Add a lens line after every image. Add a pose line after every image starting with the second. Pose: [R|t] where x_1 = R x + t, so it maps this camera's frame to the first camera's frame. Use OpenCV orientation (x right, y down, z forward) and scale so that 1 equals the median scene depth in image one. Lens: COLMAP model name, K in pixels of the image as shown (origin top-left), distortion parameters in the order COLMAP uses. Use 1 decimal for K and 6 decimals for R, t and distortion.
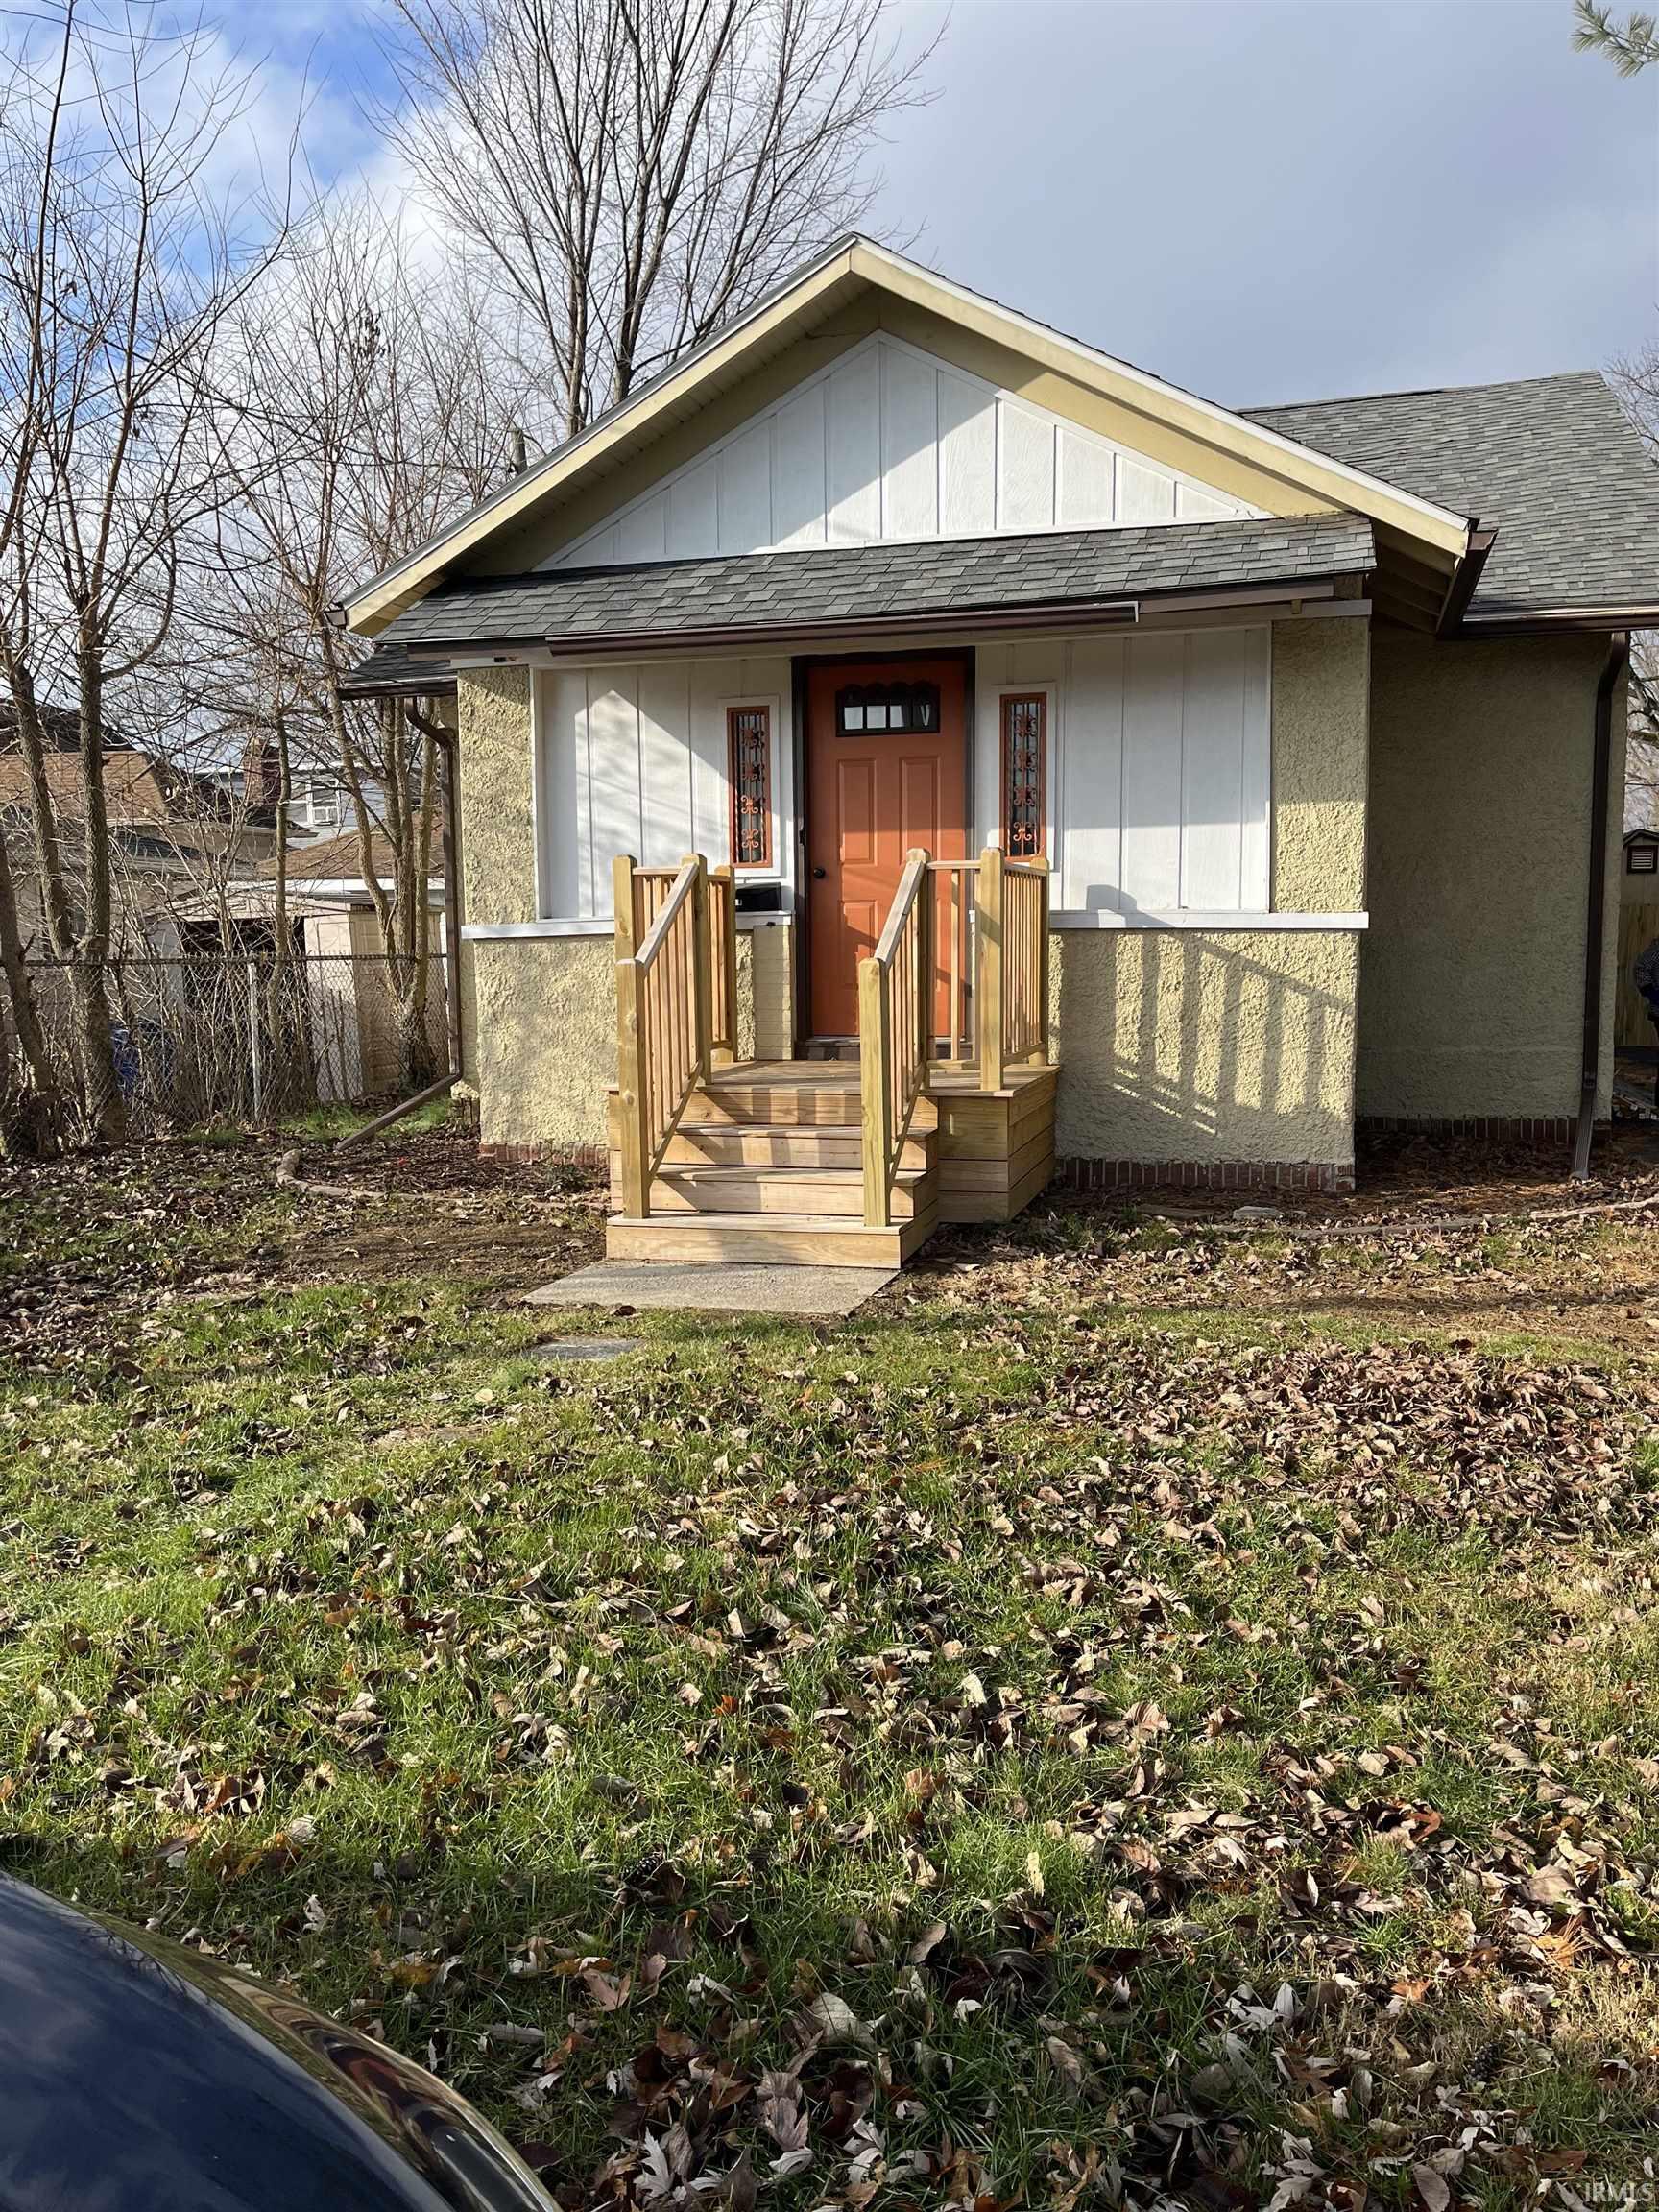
lens RADIAL K [[1669.3, 0, 841.0], [0, 1669.3, 1114.7], [0, 0, 1]] dist [0.066353, -0.097502]
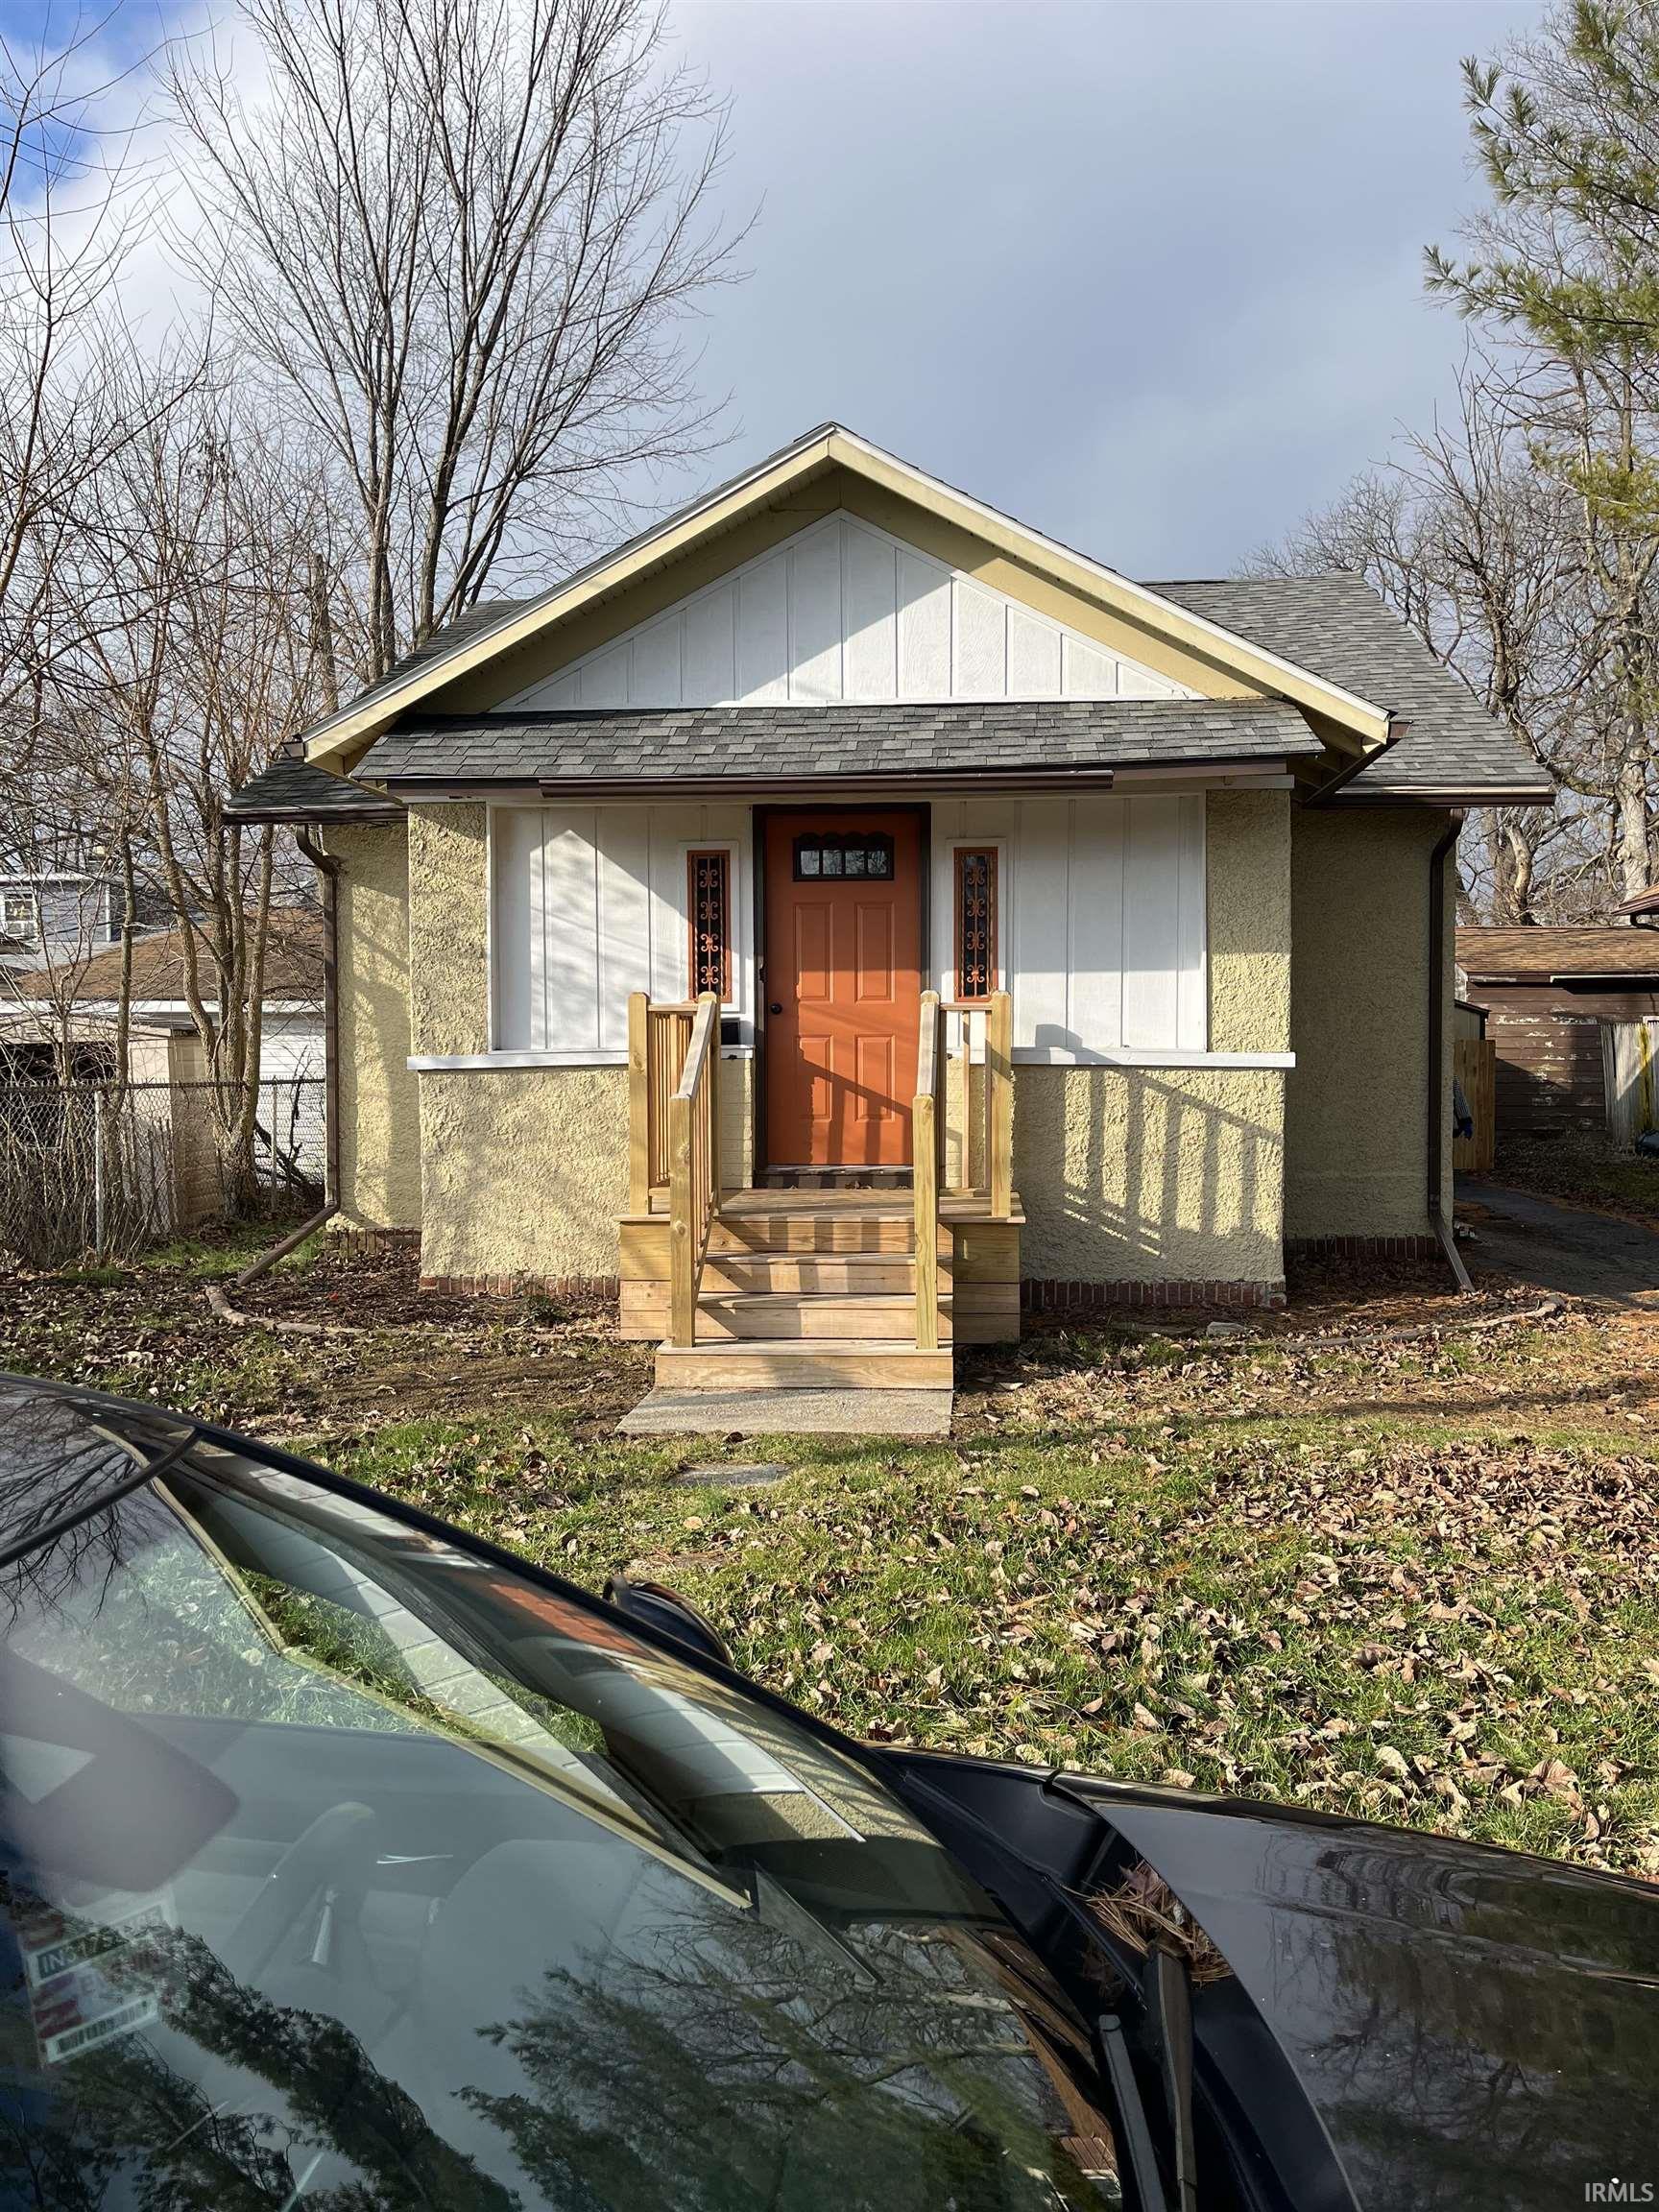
lens RADIAL K [[1669.3, 0, 831.8], [0, 1669.3, 1124.6], [0, 0, 1]] dist [0.066353, -0.097502]
pose [[0.982298, -0.000300, 0.187325, -0.190828], [0.012987, 0.997702, -0.066503, -0.003632], [-0.186875, 0.067758, 0.980044, -0.021938]]
